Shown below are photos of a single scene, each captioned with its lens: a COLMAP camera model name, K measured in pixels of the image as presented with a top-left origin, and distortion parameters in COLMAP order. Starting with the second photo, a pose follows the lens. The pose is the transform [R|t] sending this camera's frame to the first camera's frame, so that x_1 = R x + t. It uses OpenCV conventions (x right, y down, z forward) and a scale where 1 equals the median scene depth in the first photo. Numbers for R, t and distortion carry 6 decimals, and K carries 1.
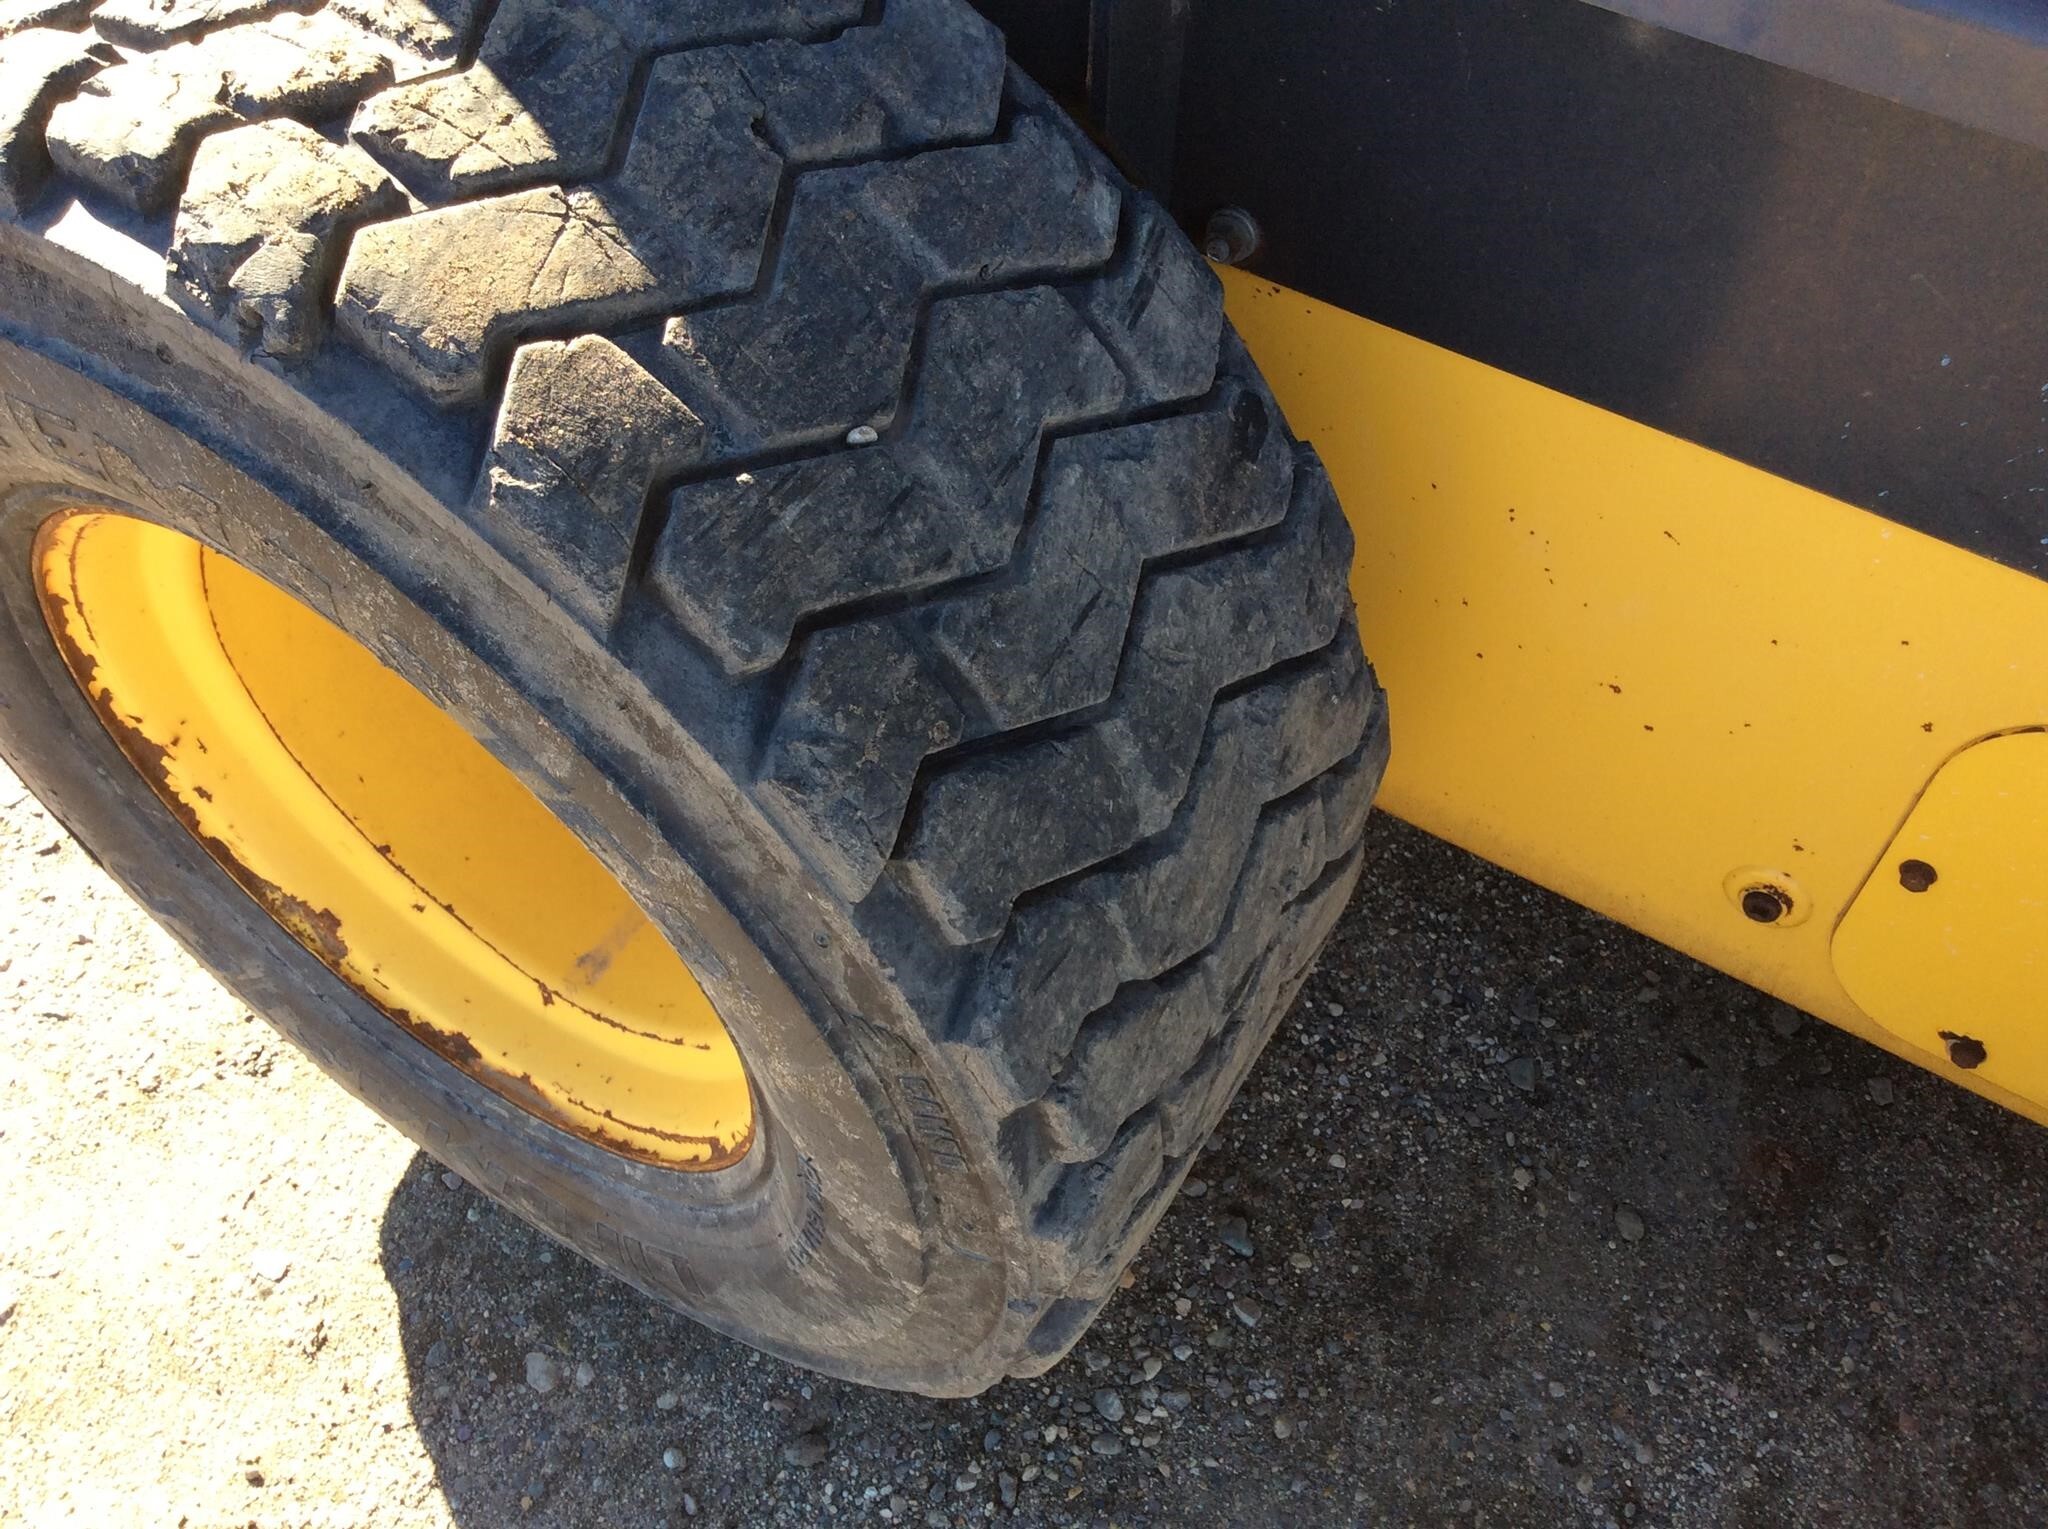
lens RADIAL K [[1864.3, 0, 1024.0], [0, 1864.3, 764.5], [0, 0, 1]] dist [0.148764, -0.318986]
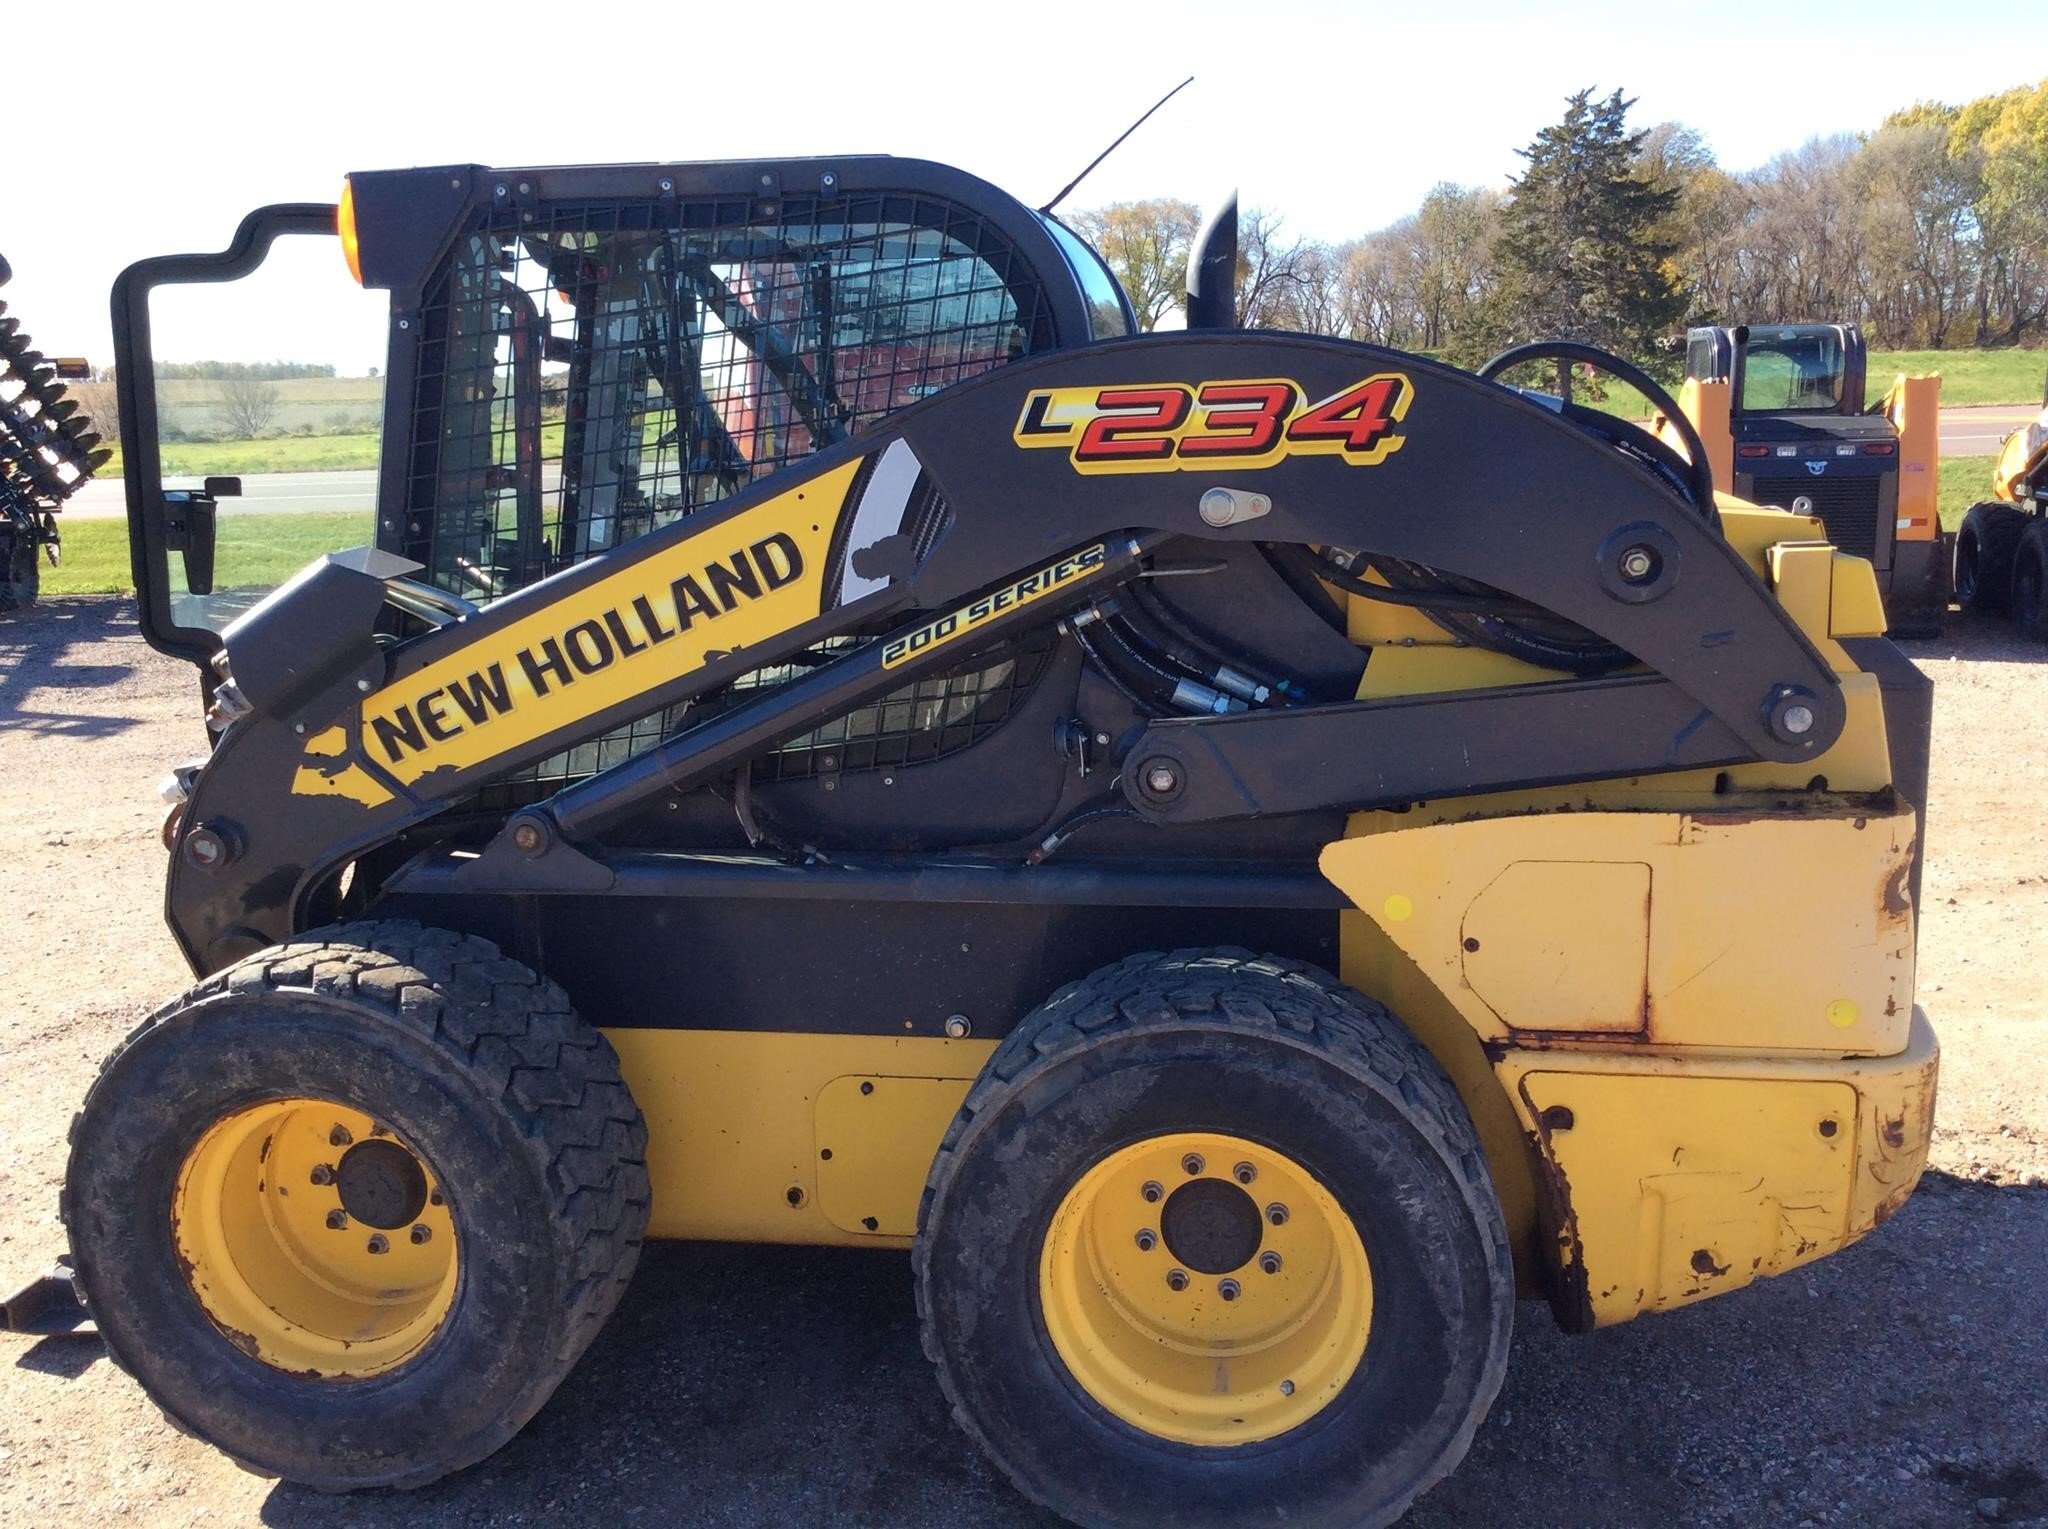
lens RADIAL K [[1864.3, 0, 1024.0], [0, 1864.3, 764.5], [0, 0, 1]] dist [0.148764, -0.318986]
pose [[0.918628, -0.103362, 0.381365, -0.511996], [0.330295, 0.730606, -0.597595, 2.266333], [-0.216859, 0.674930, 0.705295, -2.493112]]
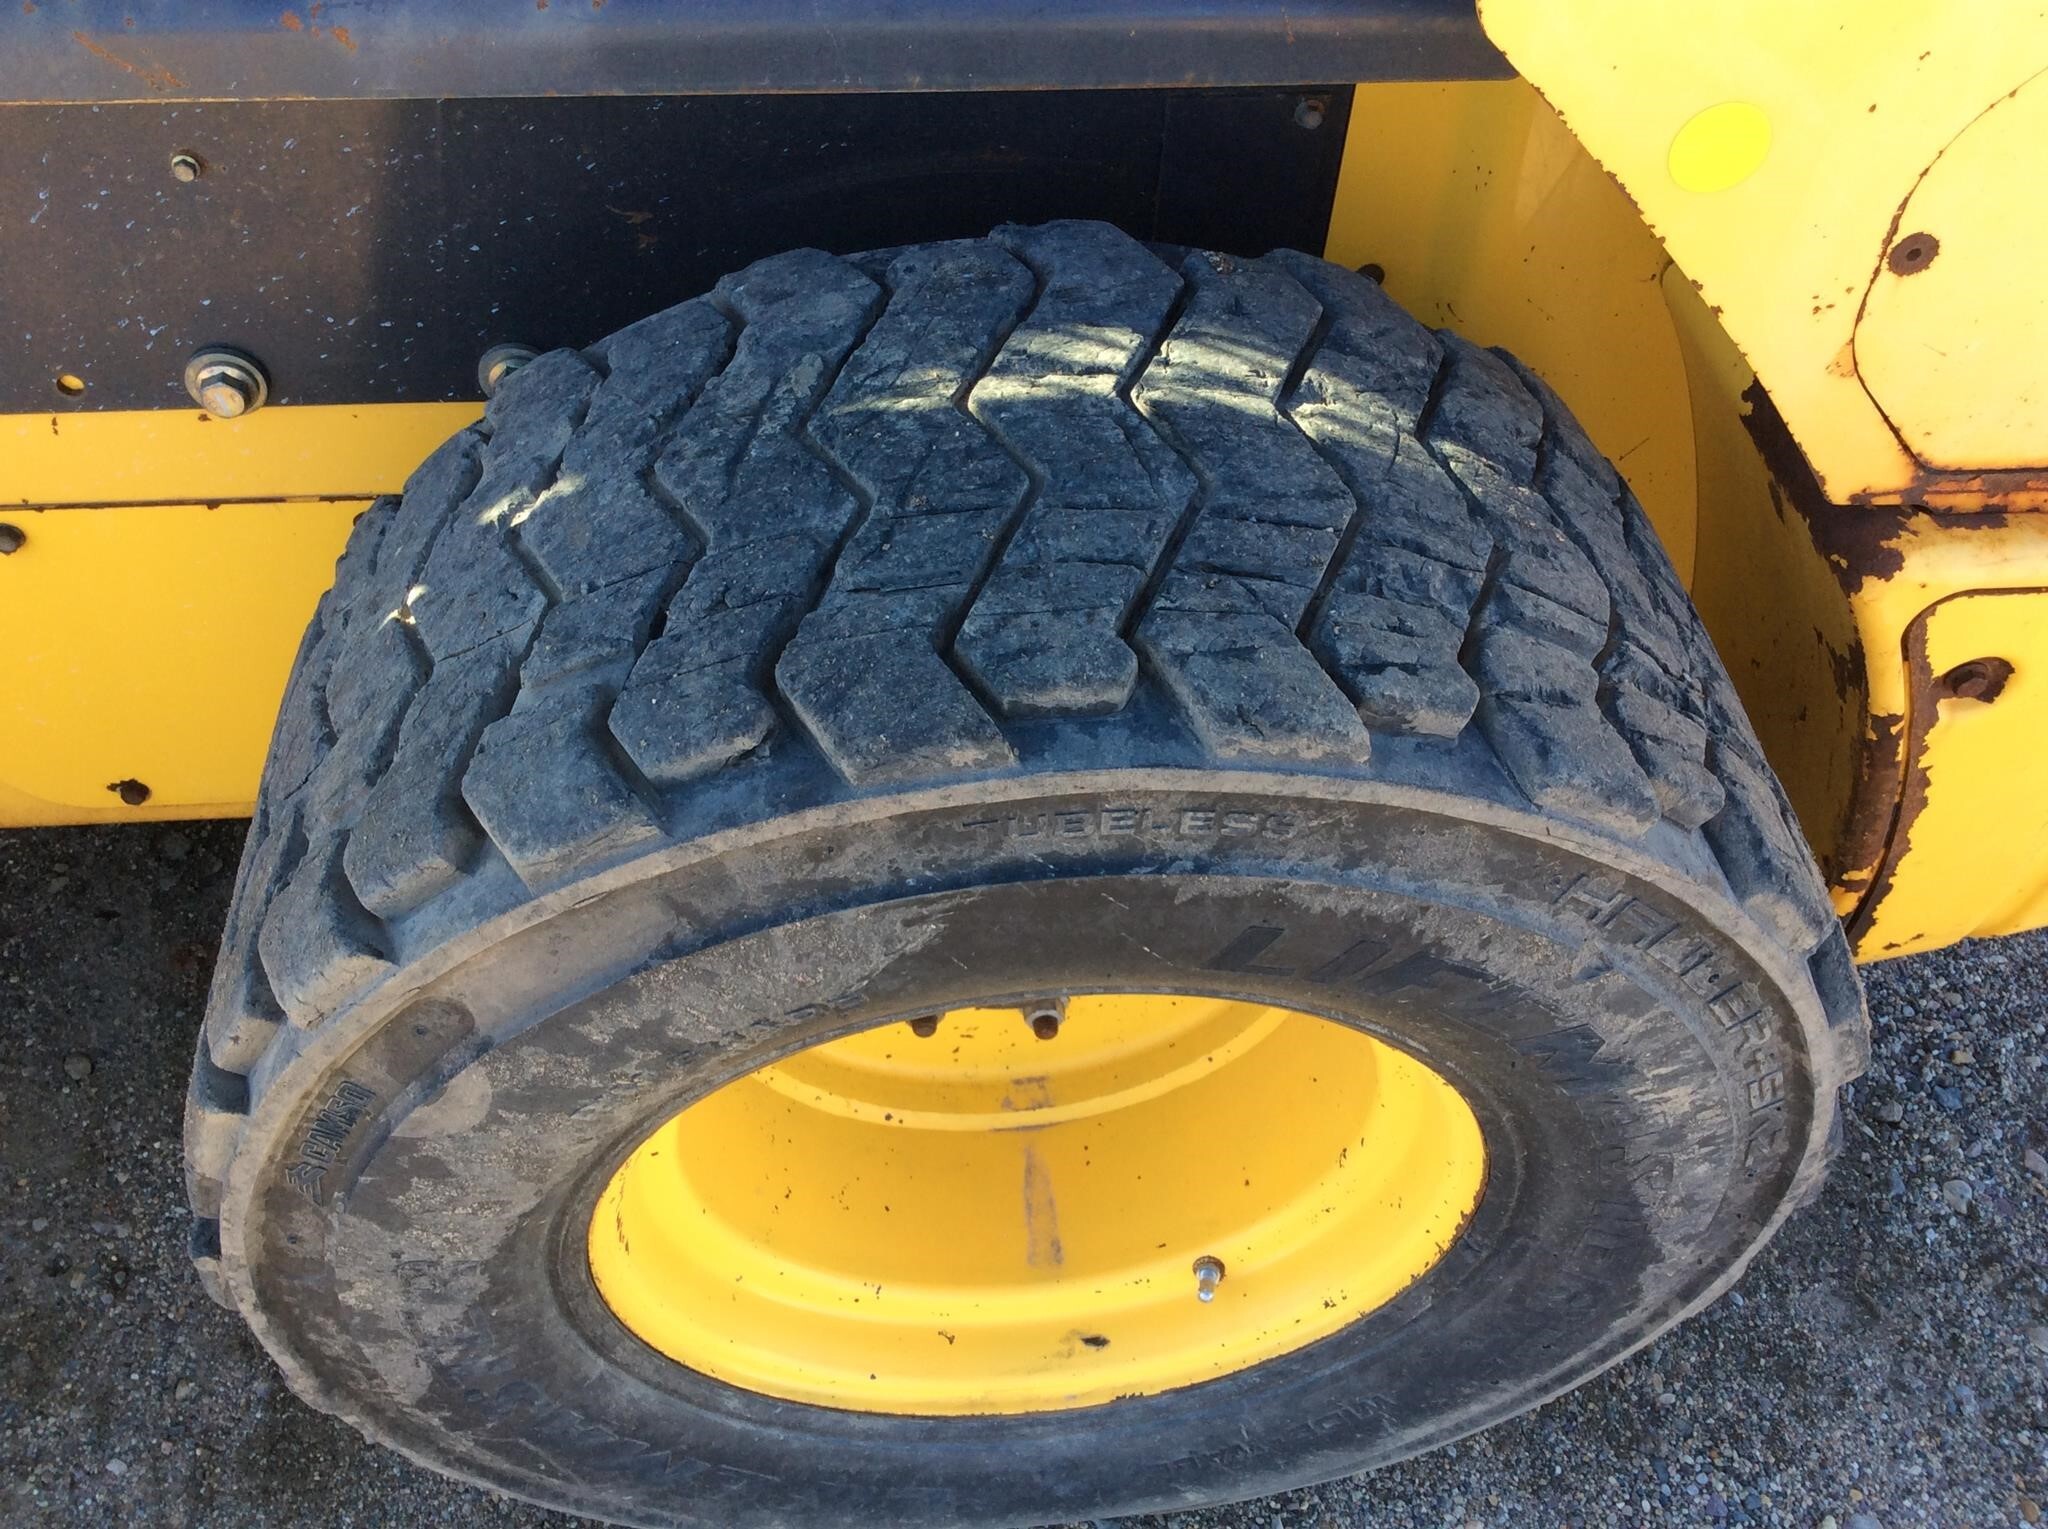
lens RADIAL K [[1884.2, 0, 1024.0], [0, 1884.2, 764.5], [0, 0, 1]] dist [0.108190, -0.215274]
pose [[0.795759, -0.448495, 0.406963, 0.715580], [0.459592, 0.884832, 0.076464, 0.473245], [-0.394388, 0.126190, 0.910238, -0.532862]]
